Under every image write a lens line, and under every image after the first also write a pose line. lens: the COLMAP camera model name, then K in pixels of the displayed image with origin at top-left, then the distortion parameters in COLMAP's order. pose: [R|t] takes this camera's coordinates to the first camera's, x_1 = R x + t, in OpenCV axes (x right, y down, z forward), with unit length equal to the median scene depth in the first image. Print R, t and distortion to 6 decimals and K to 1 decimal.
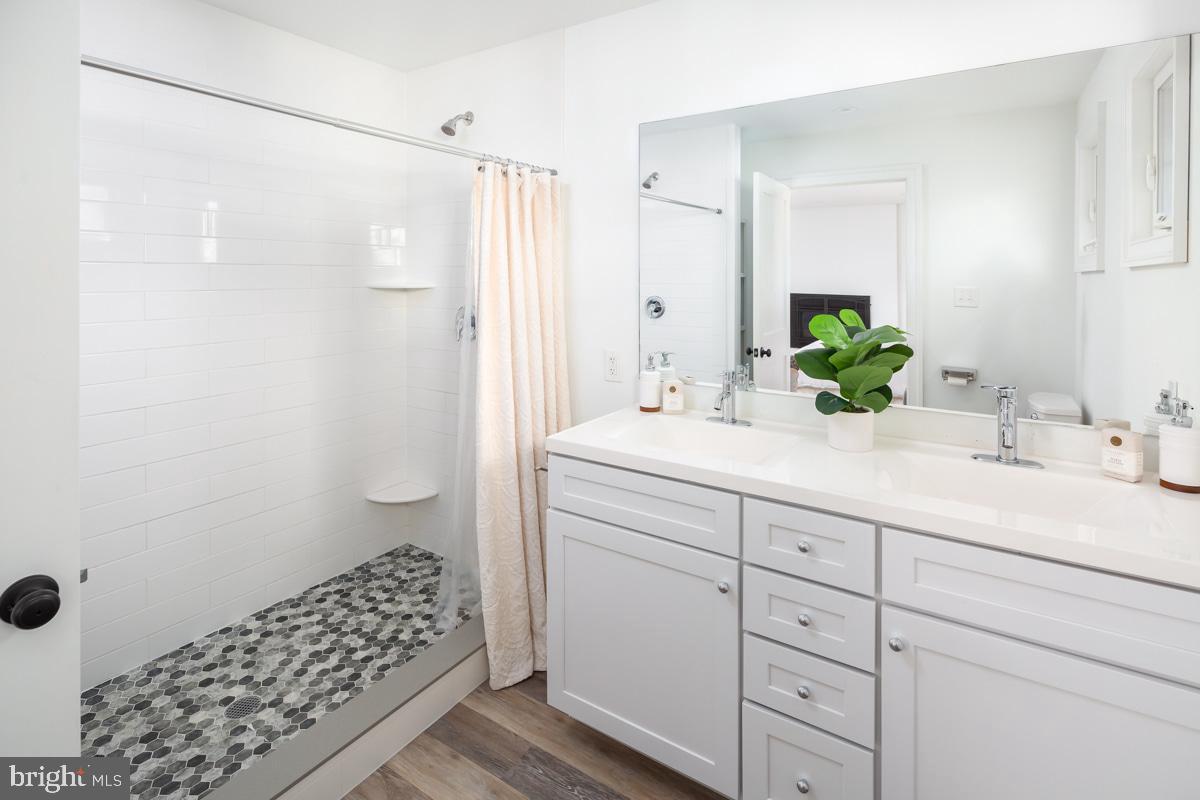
lens RADIAL K [[561.3, 0, 600.0], [0, 561.3, 400.0], [0, 0, 1]] dist [0.001648, 0.000595]
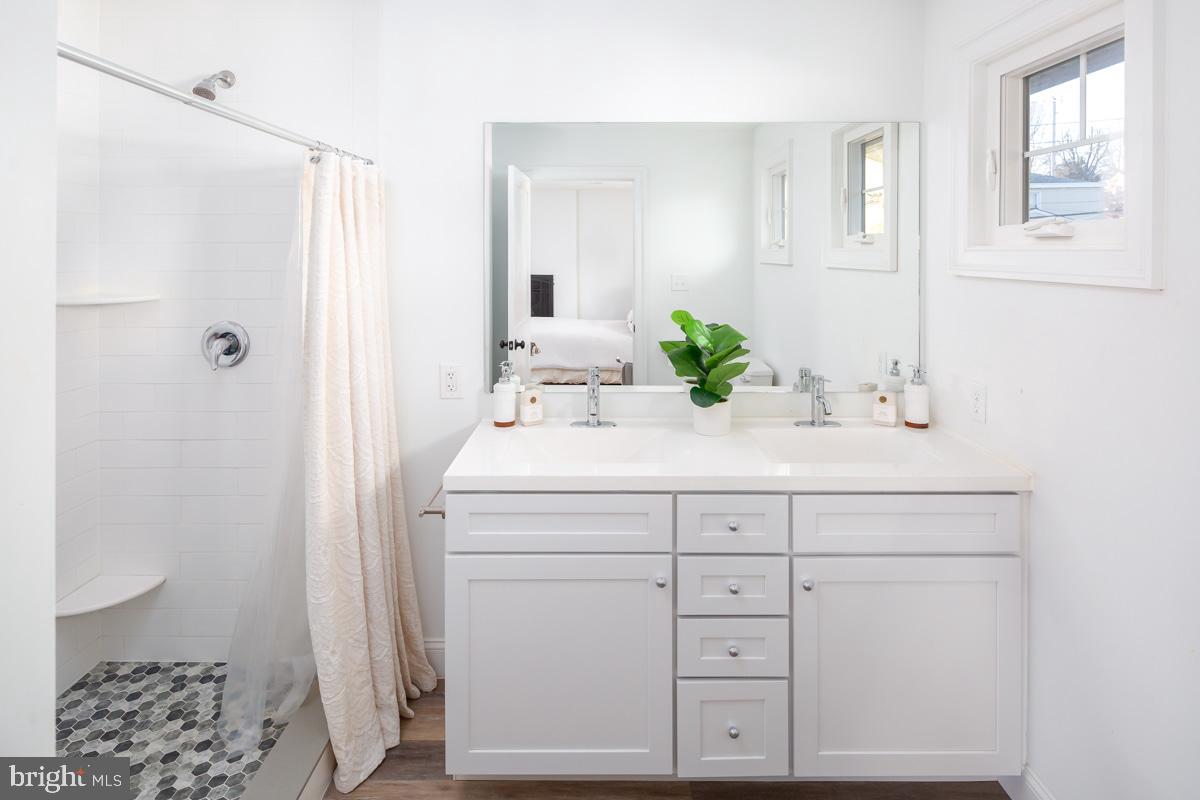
lens RADIAL K [[607.2, 0, 600.7], [0, 607.2, 391.5], [0, 0, 1]] dist [-0.003041, -0.001431]
pose [[0.842244, -0.122966, 0.524885, -0.279104], [0.118940, 0.992032, 0.041552, -0.055401], [-0.525812, 0.027433, 0.850158, 0.047237]]
